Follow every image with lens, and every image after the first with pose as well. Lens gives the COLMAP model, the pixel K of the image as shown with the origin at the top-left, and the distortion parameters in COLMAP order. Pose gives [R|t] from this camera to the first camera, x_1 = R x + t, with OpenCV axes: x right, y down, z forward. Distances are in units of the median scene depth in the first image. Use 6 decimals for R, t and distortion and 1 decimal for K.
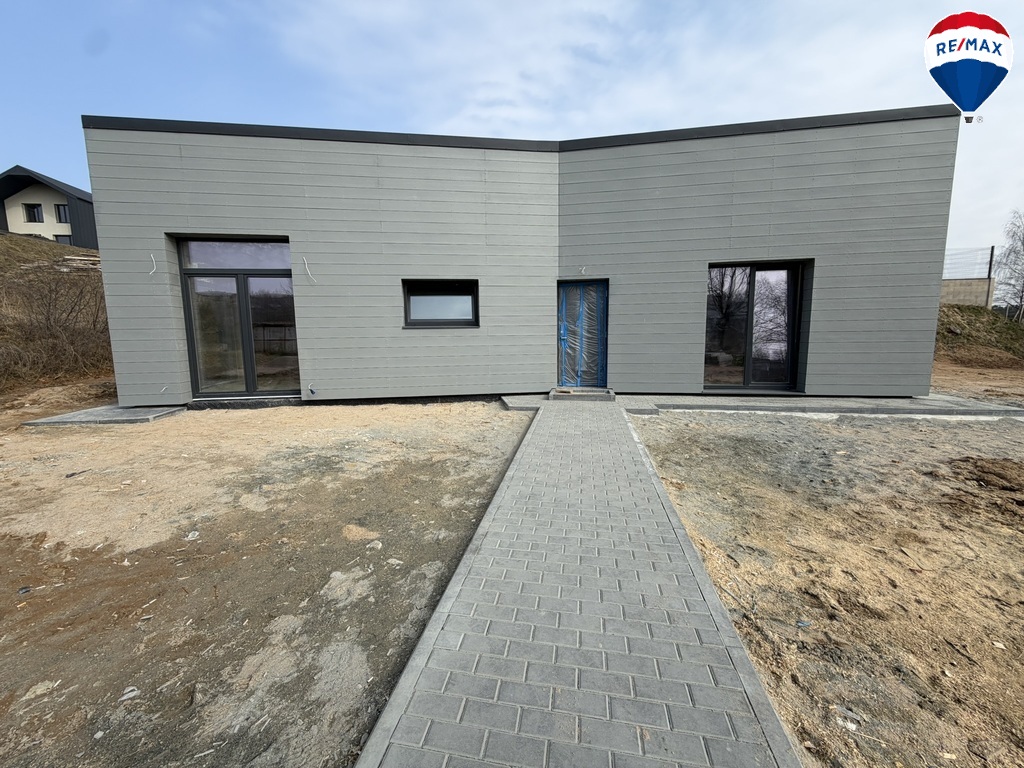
lens RADIAL K [[406.3, 0, 510.2], [0, 406.3, 383.6], [0, 0, 1]] dist [0.003560, -0.000210]
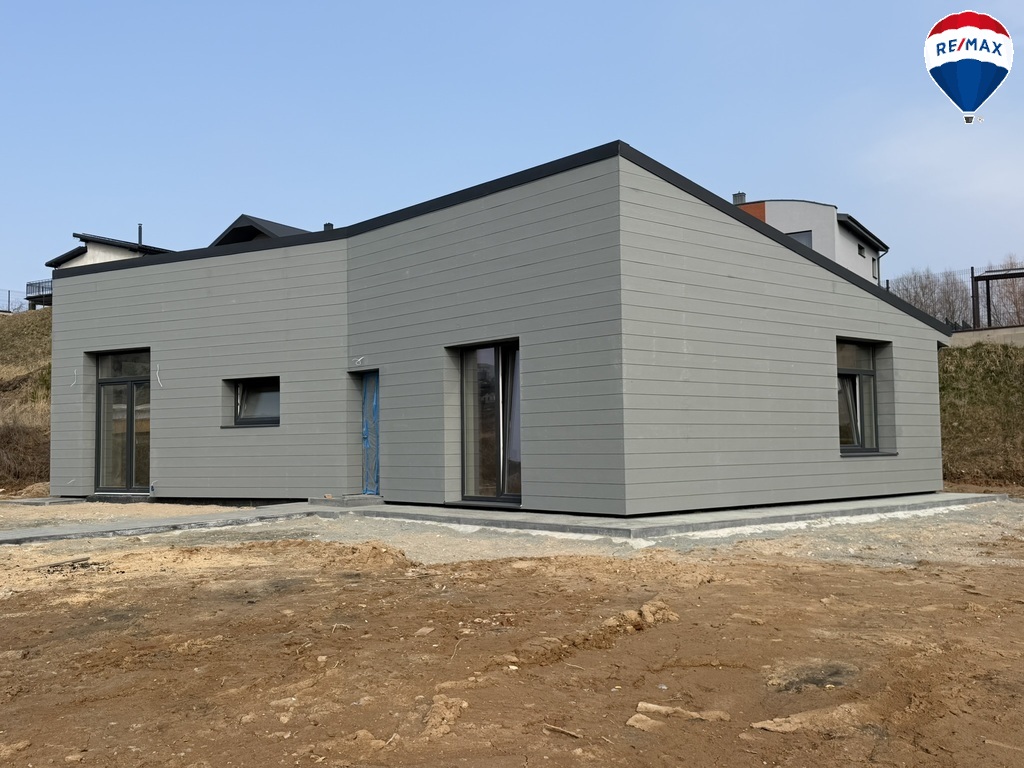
lens RADIAL K [[1000.8, 0, 513.3], [0, 1000.8, 385.1], [0, 0, 1]] dist [0.087281, 0.000000]
pose [[0.787122, -0.034795, -0.615815, 1.849400], [-0.070362, 0.986824, -0.145694, 0.072378], [0.612771, 0.158009, 0.774303, -0.499893]]
